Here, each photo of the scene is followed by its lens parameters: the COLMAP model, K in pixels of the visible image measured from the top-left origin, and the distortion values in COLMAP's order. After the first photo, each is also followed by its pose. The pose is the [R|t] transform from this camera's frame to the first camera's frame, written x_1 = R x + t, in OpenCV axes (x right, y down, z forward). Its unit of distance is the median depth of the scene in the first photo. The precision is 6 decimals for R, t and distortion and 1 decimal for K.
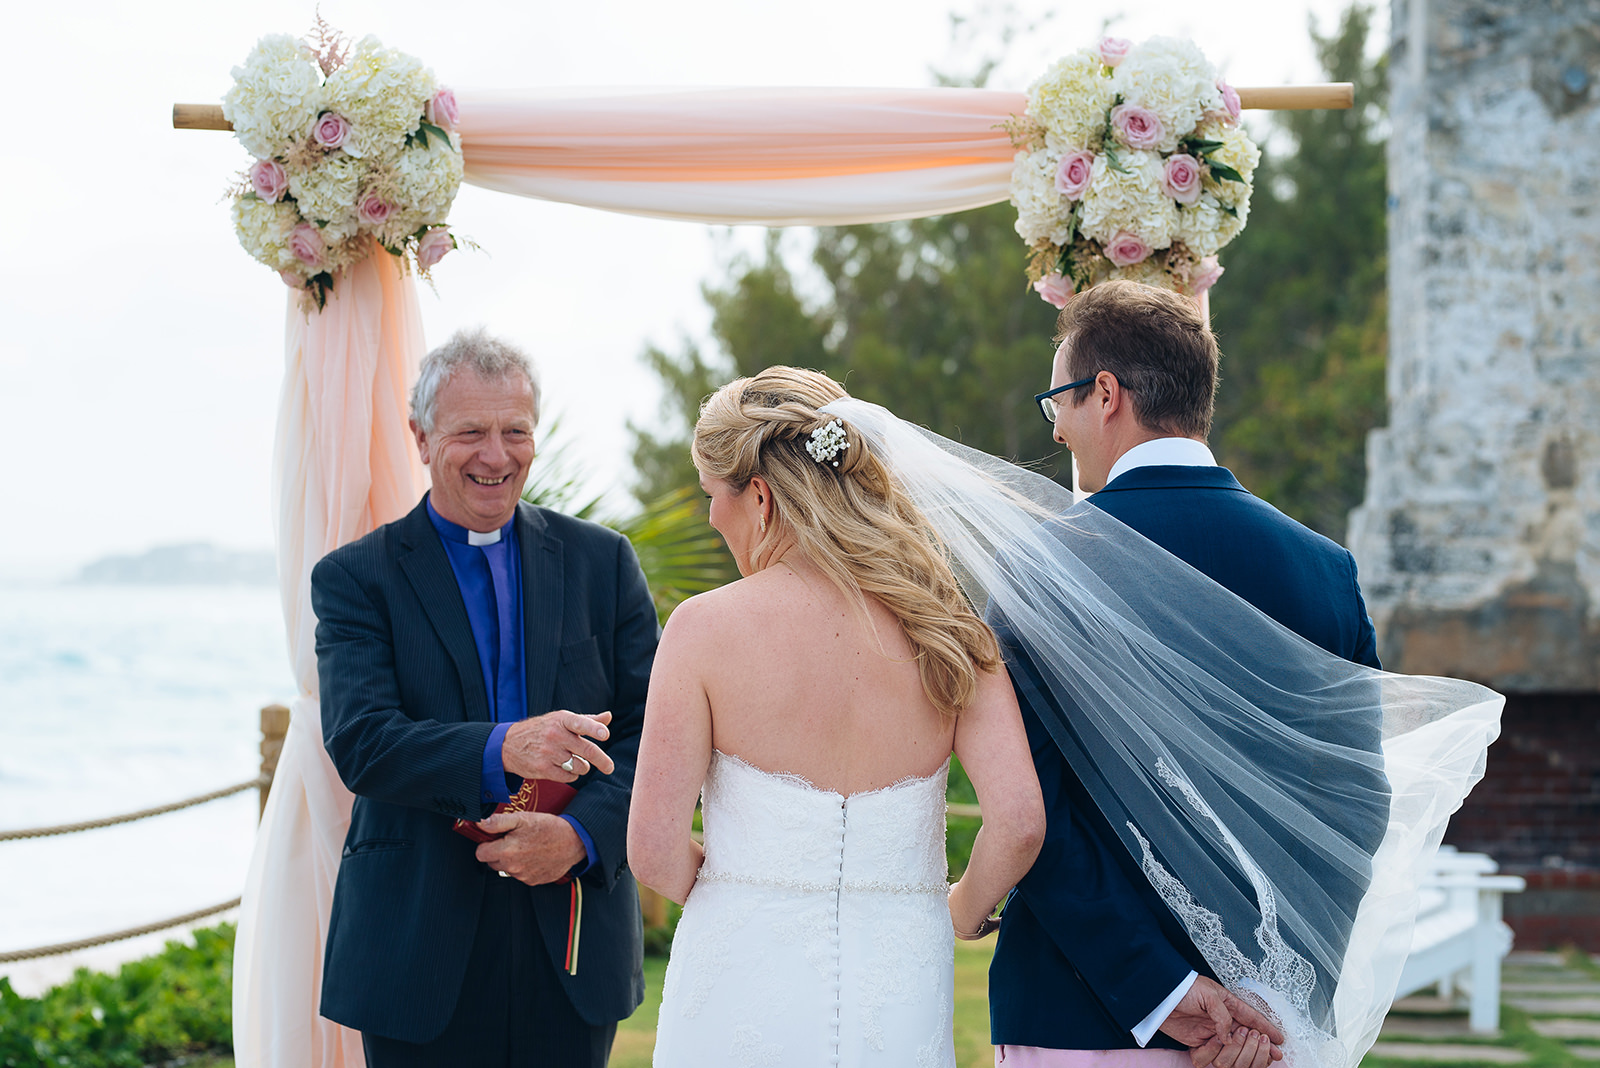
lens RADIAL K [[3758.5, 0, 800.0], [0, 3758.5, 534.0], [0, 0, 1]] dist [-0.051622, 0.017755]
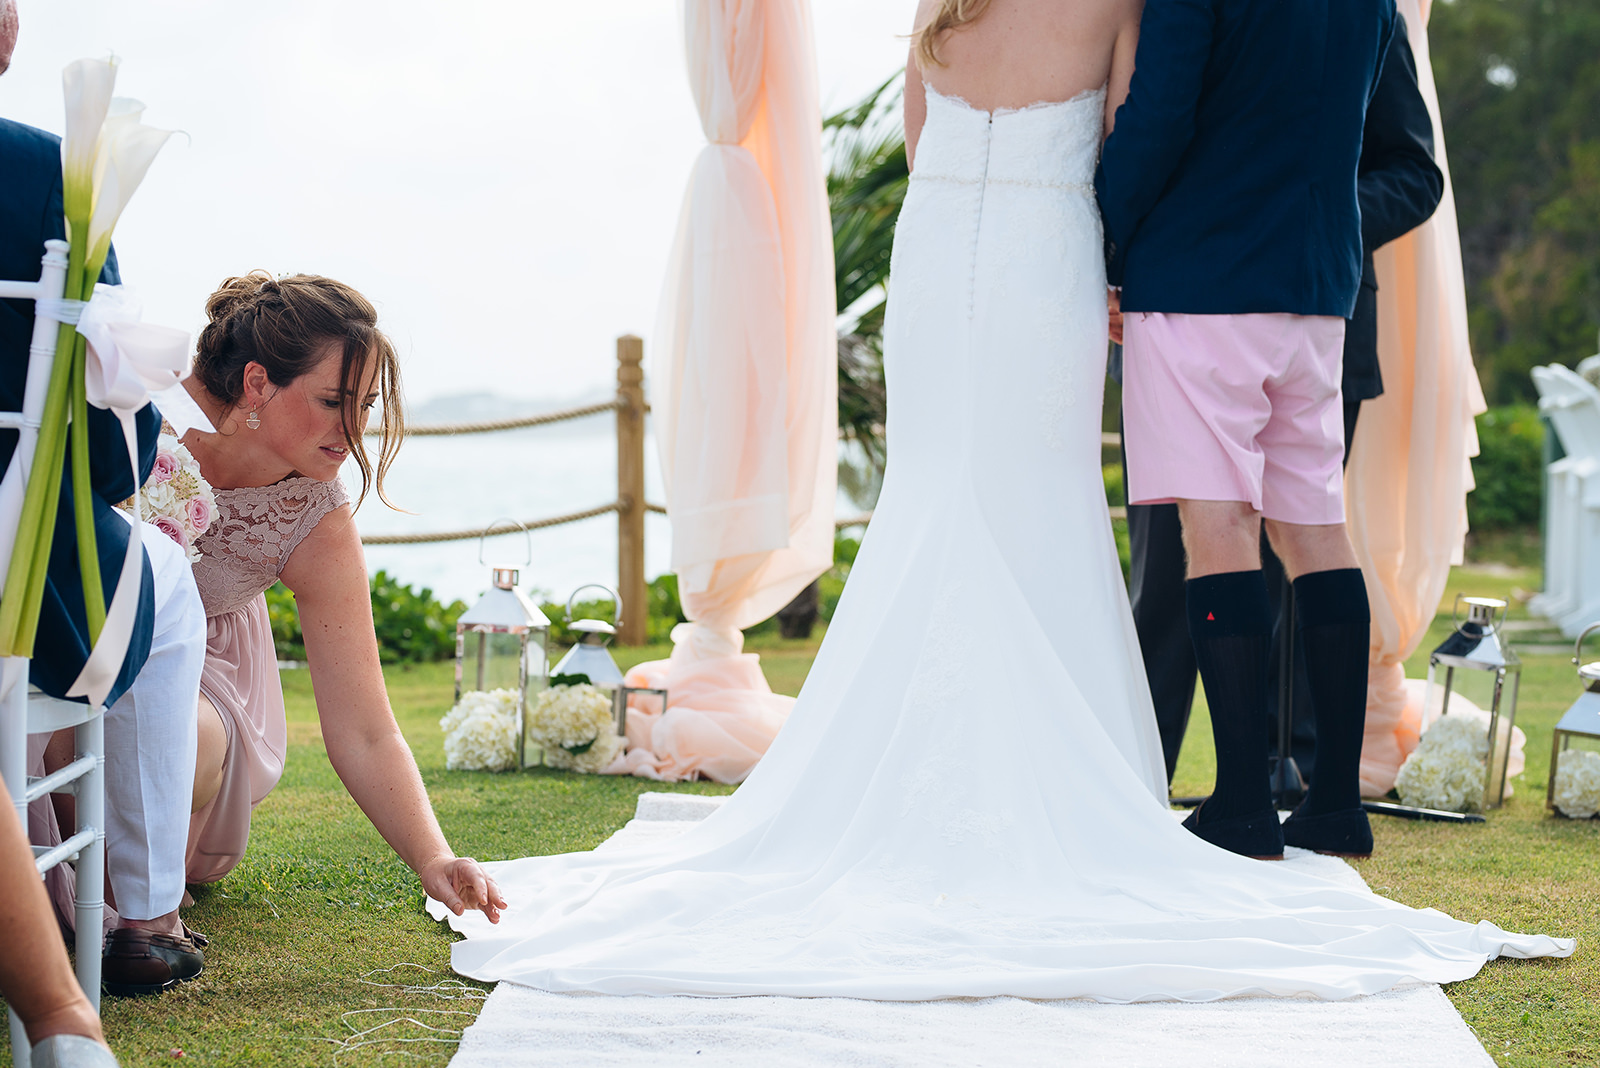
lens RADIAL K [[3875.7, 0, 800.0], [0, 3875.7, 534.0], [0, 0, 1]] dist [-0.078415, 0.111842]
pose [[0.996823, -0.017952, -0.077602, -0.005982], [0.021491, 0.998755, 0.045024, 0.117370], [0.076697, -0.046549, 0.995967, -0.266078]]
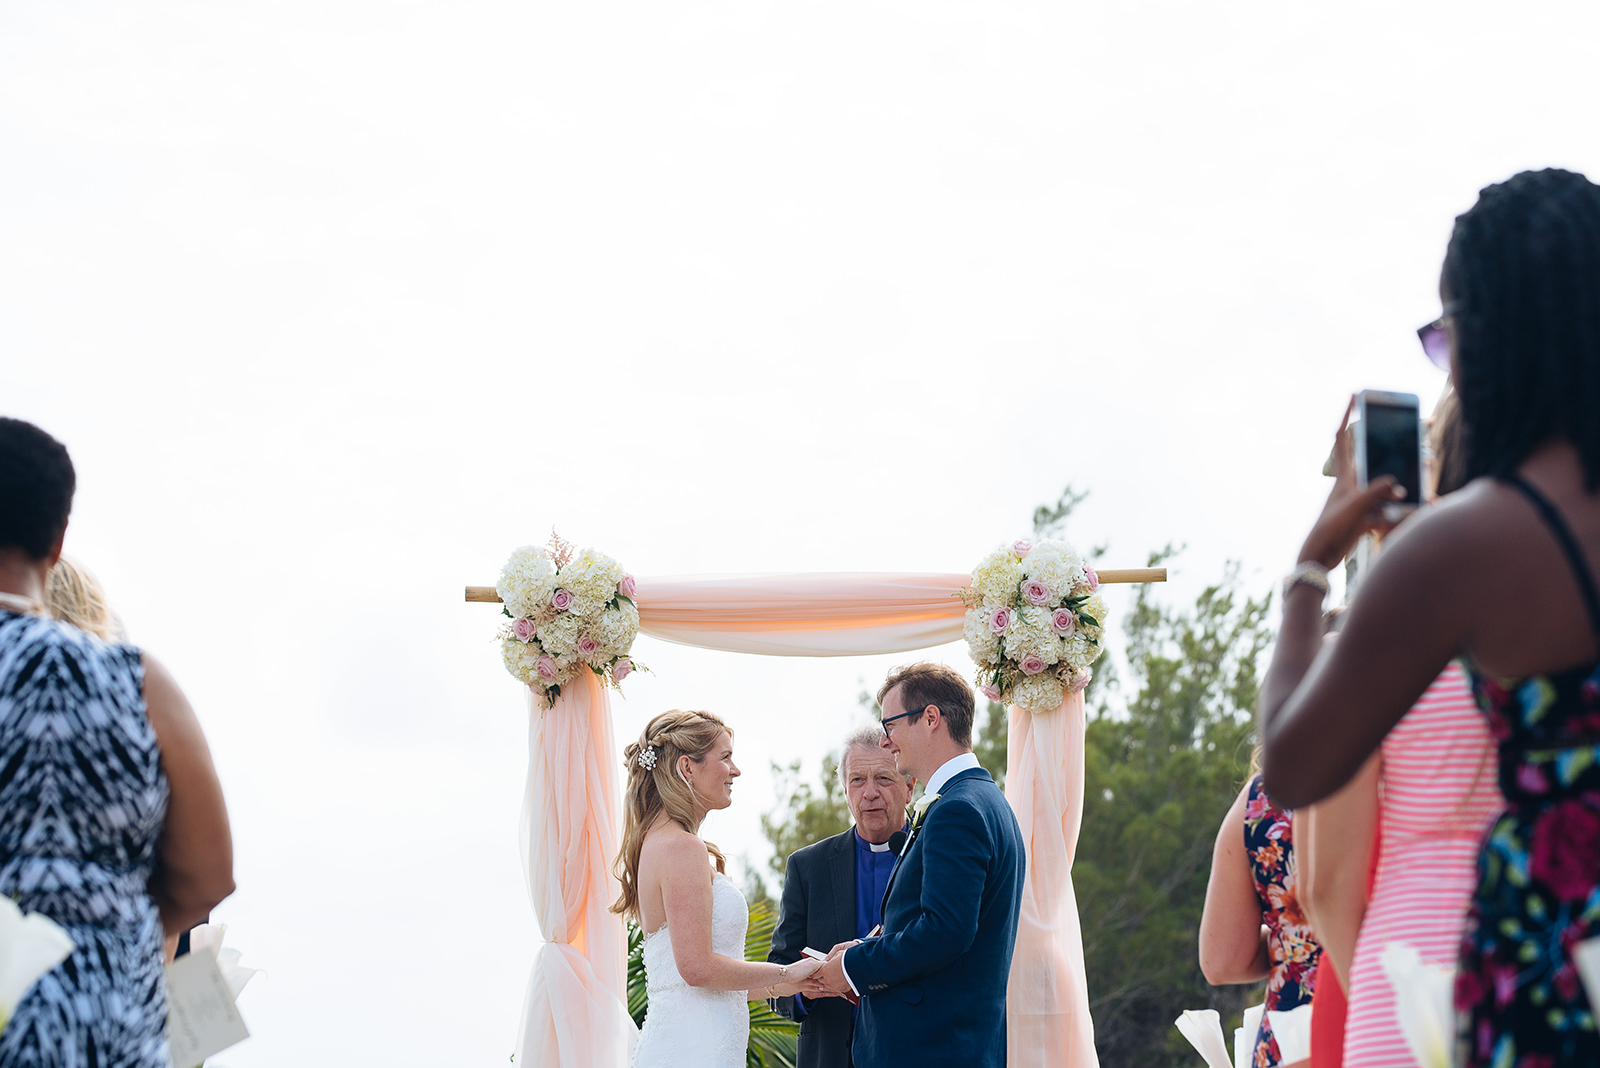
lens RADIAL K [[3875.7, 0, 800.0], [0, 3875.7, 534.0], [0, 0, 1]] dist [-0.078415, 0.111842]
pose [[0.999852, -0.009924, -0.014026, 0.007399], [0.007835, 0.989855, -0.141862, 0.111327], [0.015291, 0.141731, 0.989787, -0.729282]]
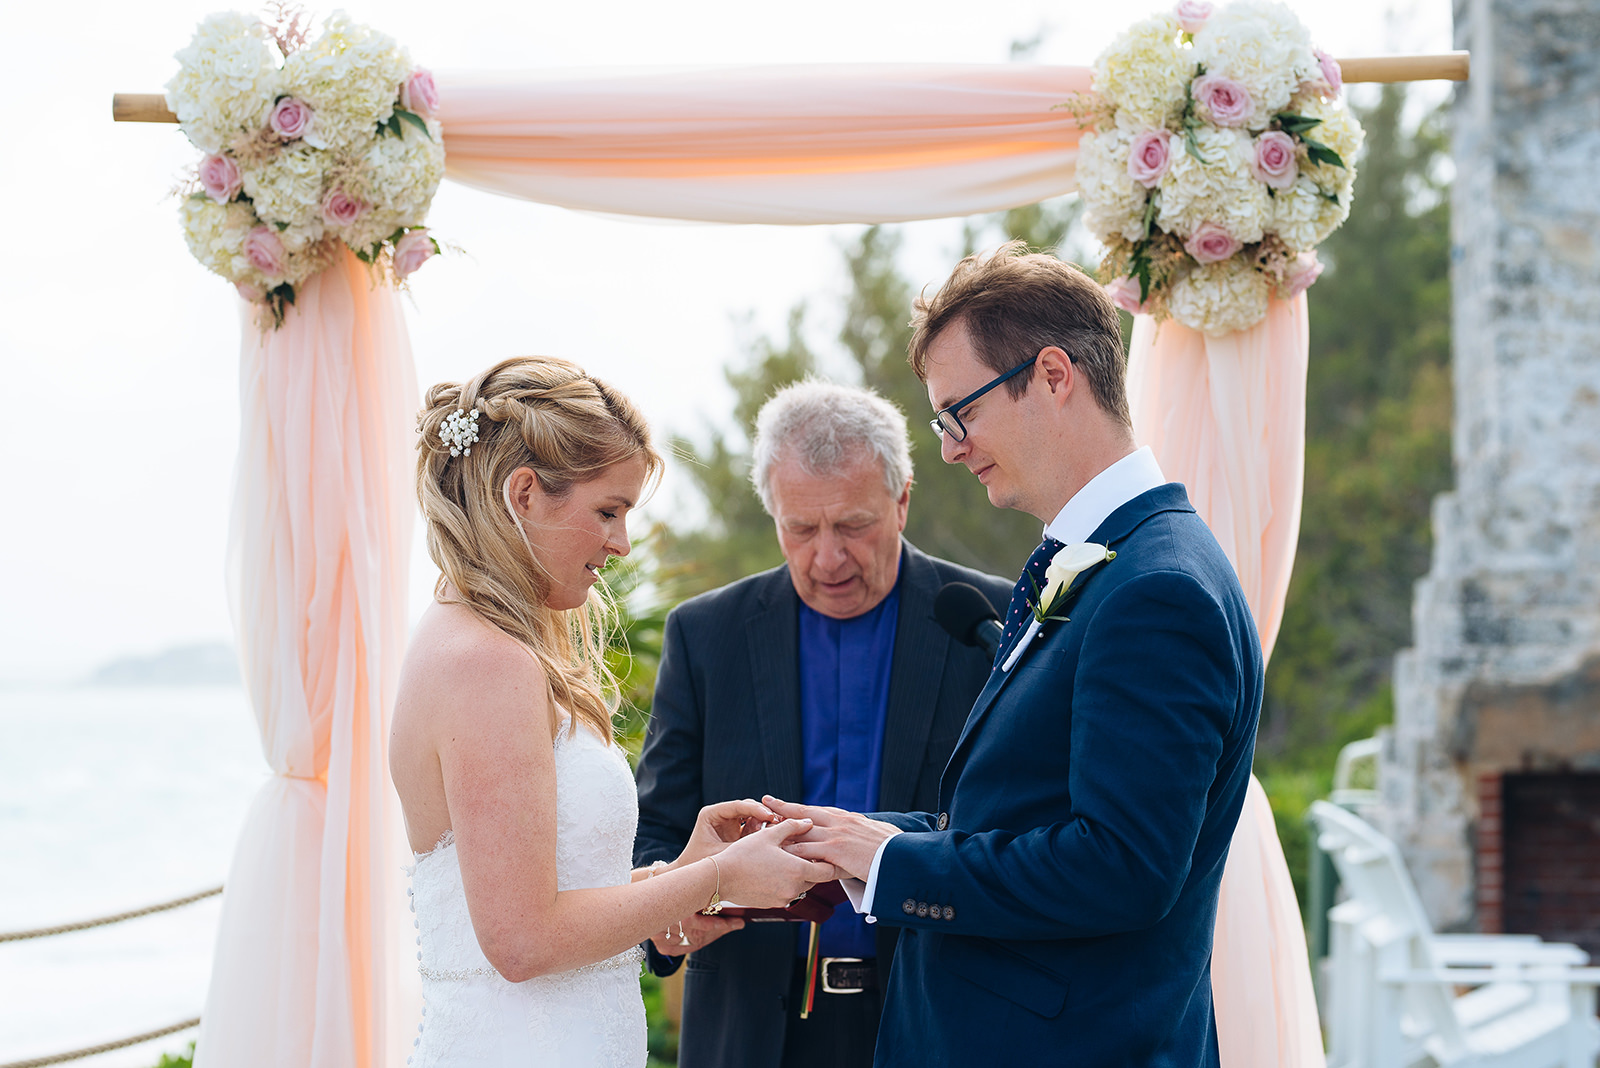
lens RADIAL K [[3848.0, 0, 800.0], [0, 3848.0, 534.0], [0, 0, 1]] dist [-0.035054, -0.288365]
pose [[0.999904, -0.011527, -0.007658, -0.001659], [0.011340, 0.999648, -0.023994, 0.011001], [0.007932, 0.023905, 0.999683, 0.115151]]
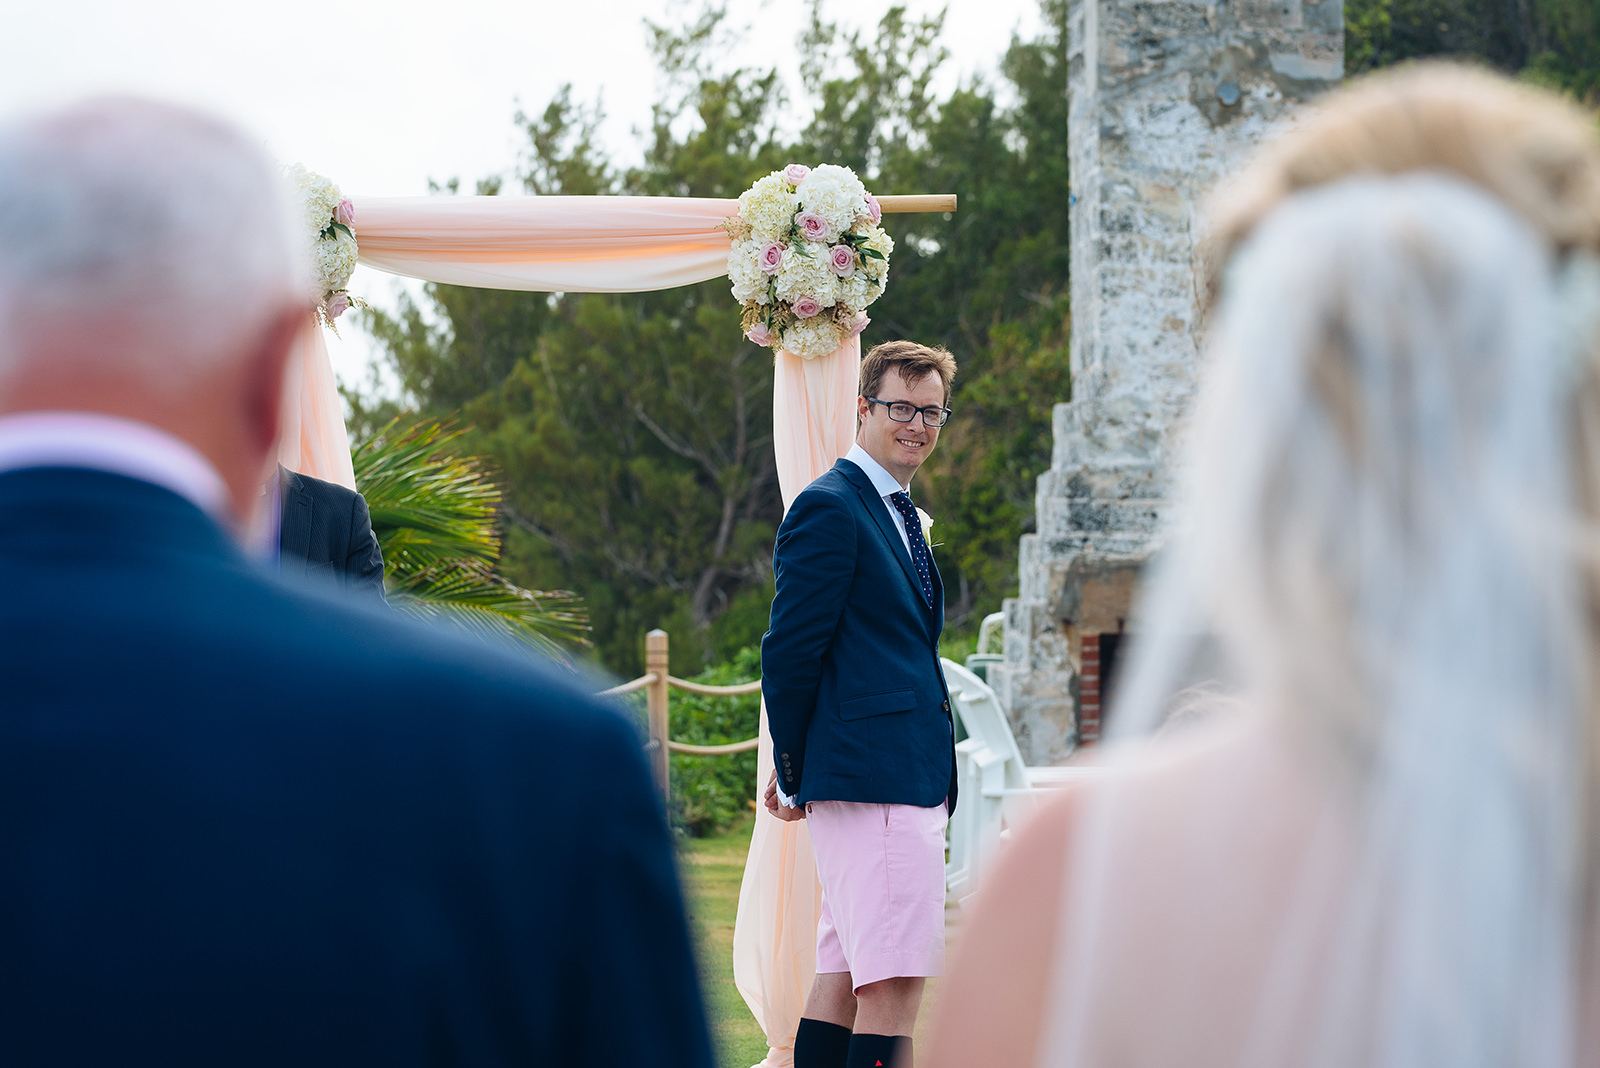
lens RADIAL K [[3974.0, 0, 800.0], [0, 3974.0, 534.0], [0, 0, 1]] dist [0.026232, 0.066610]
pose [[0.997397, -0.006422, 0.071823, -0.029524], [0.005768, 0.999940, 0.009306, -0.000120], [-0.071878, -0.008868, 0.997374, -0.575692]]
